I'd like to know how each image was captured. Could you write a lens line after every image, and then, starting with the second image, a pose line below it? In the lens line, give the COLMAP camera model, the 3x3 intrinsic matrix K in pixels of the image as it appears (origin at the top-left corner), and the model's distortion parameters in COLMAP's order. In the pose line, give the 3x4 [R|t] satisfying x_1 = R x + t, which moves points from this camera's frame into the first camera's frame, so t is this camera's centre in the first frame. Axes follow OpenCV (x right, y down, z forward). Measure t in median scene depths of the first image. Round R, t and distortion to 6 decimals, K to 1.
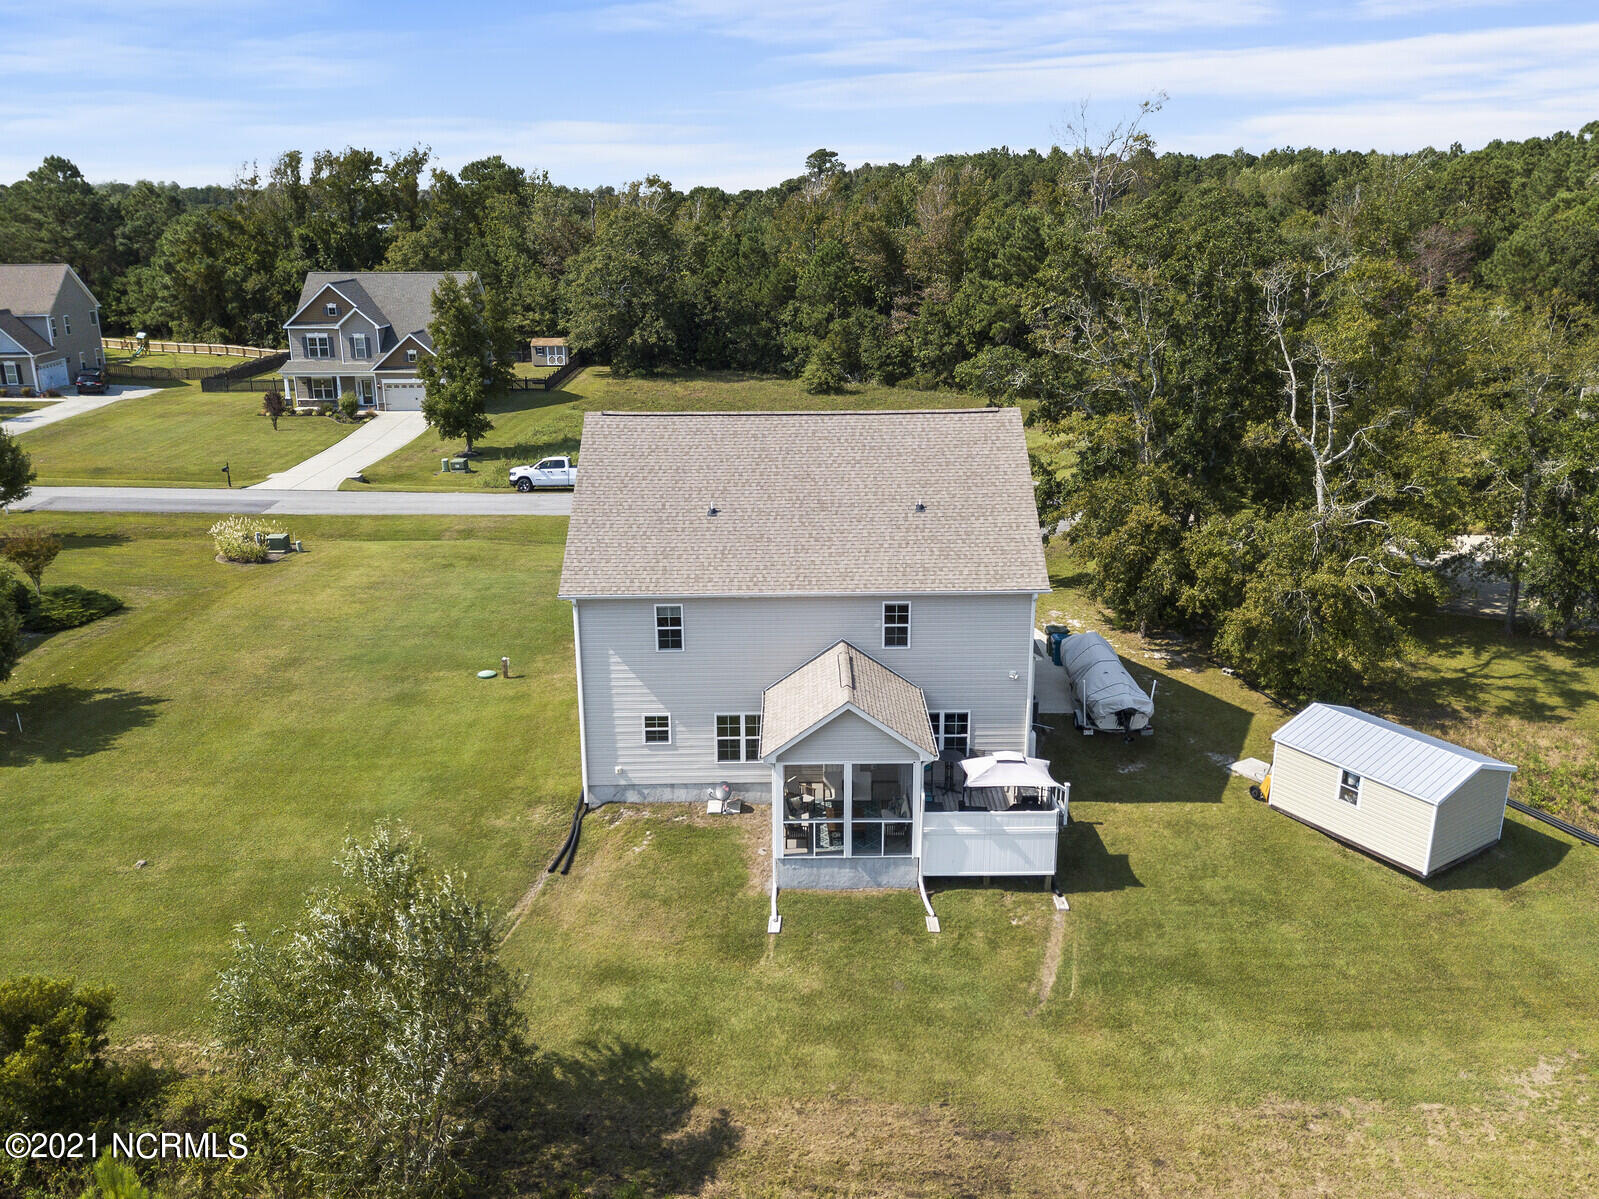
lens RADIAL K [[1284.2, 0, 825.8], [0, 1284.2, 600.5], [0, 0, 1]] dist [0.010781, 0.004615]
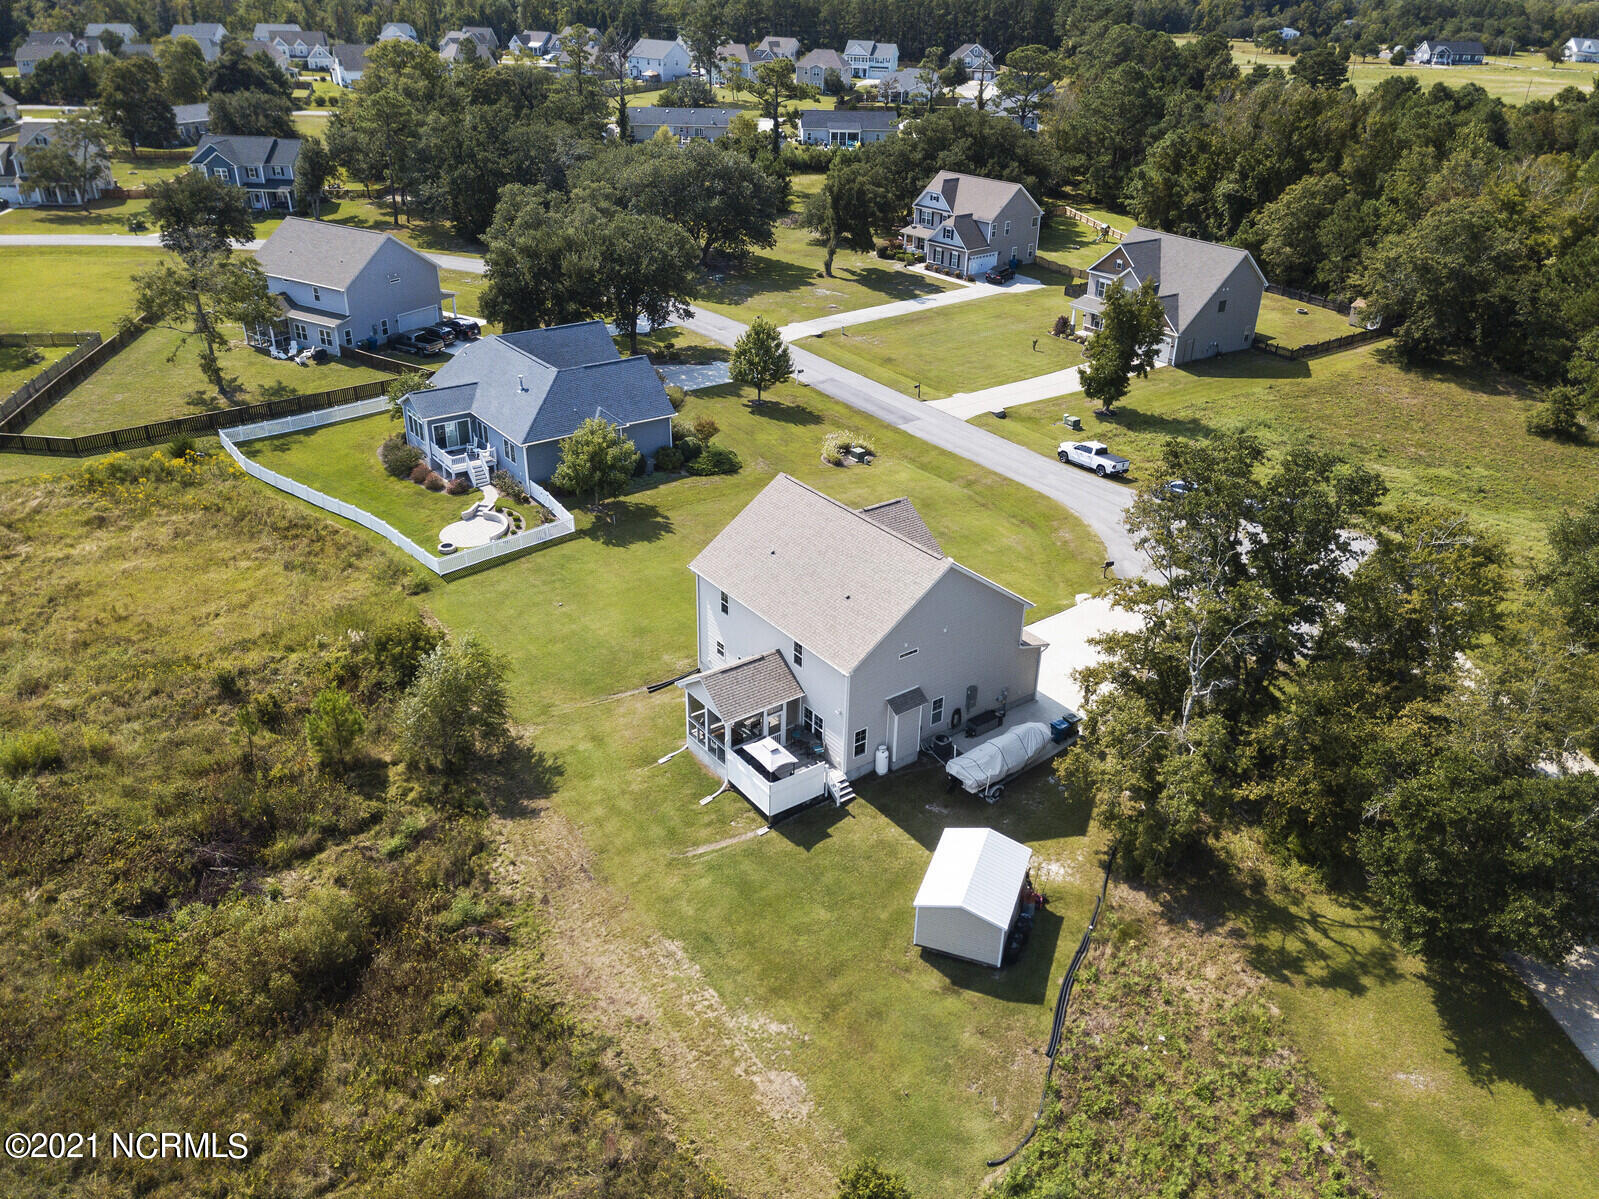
lens RADIAL K [[1283.7, 0, 805.8], [0, 1283.7, 563.4], [0, 0, 1]] dist [0.011771, 0.005551]
pose [[0.575638, 0.372991, -0.727681, 0.988440], [-0.267229, 0.926853, 0.263688, -0.426256], [0.772806, 0.042668, 0.633206, -0.067258]]
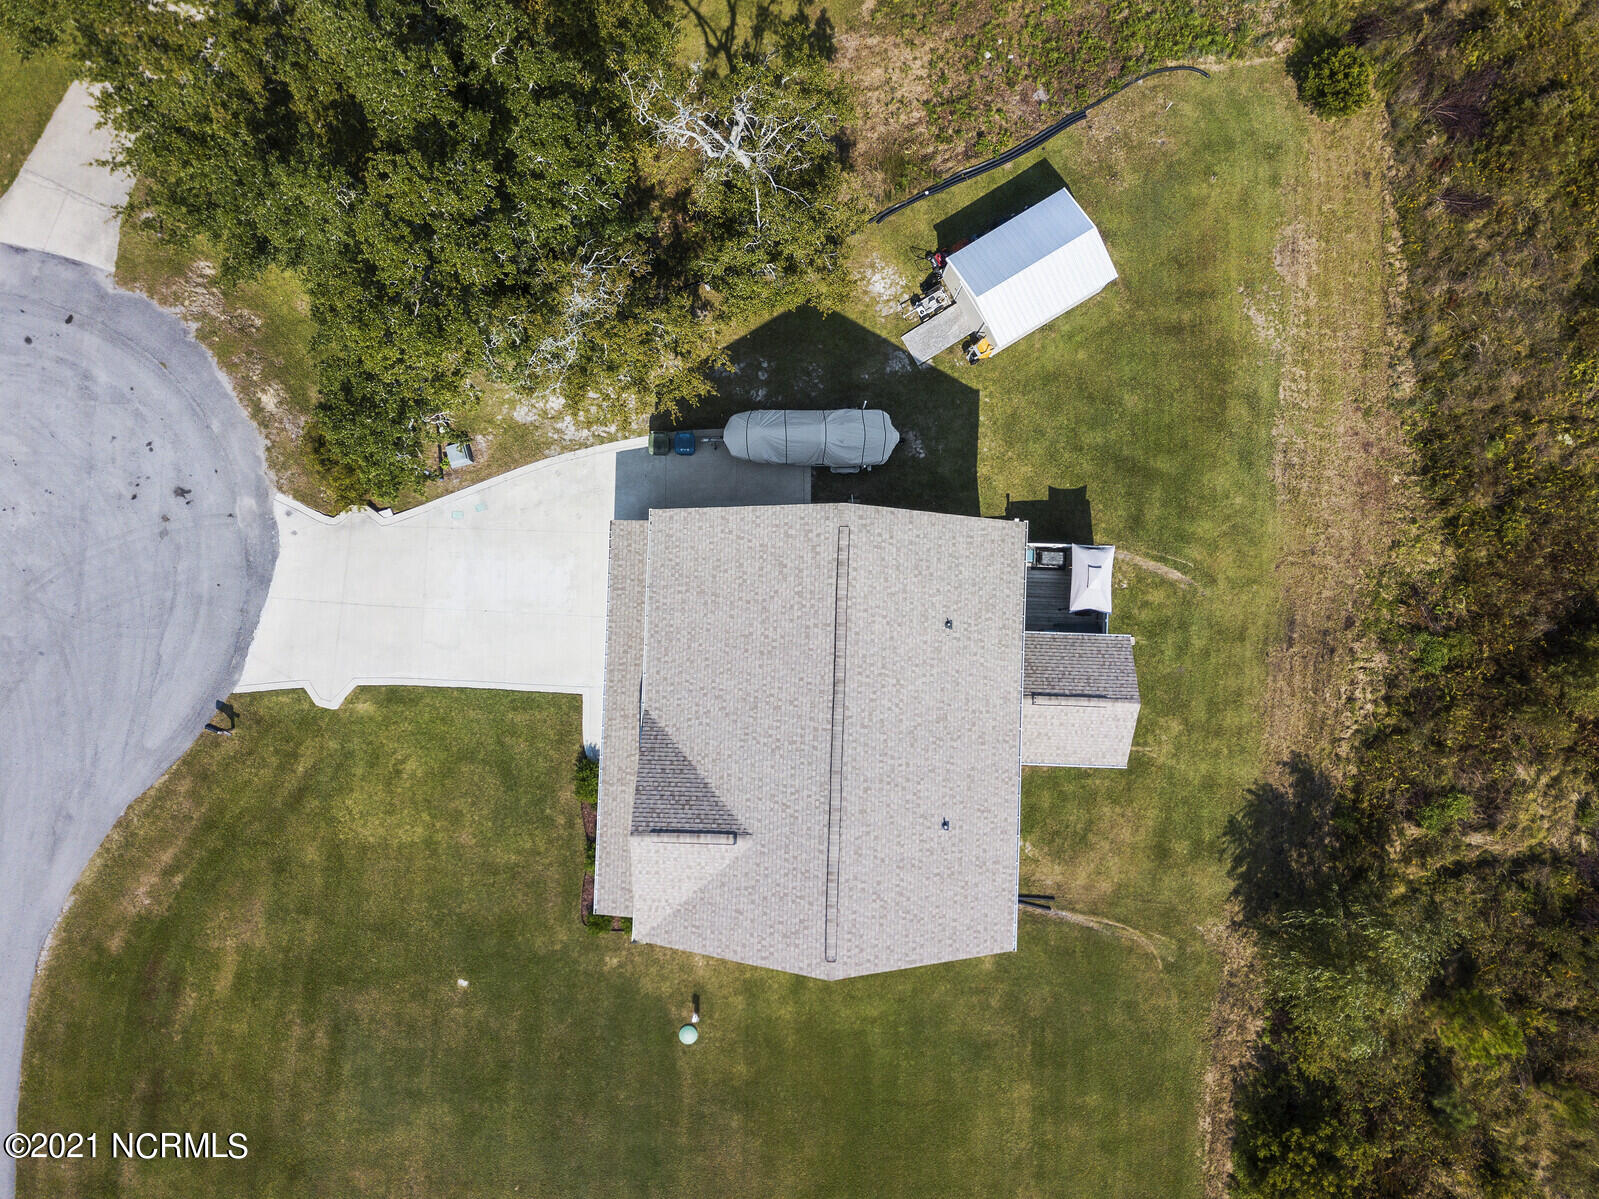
lens RADIAL K [[1283.7, 0, 805.8], [0, 1283.7, 563.4], [0, 0, 1]] dist [0.011771, 0.005551]
pose [[0.064923, -0.997058, 0.040737, 0.061424], [0.269873, 0.056845, 0.961216, -0.913775], [-0.960705, -0.051411, 0.272770, 0.669071]]
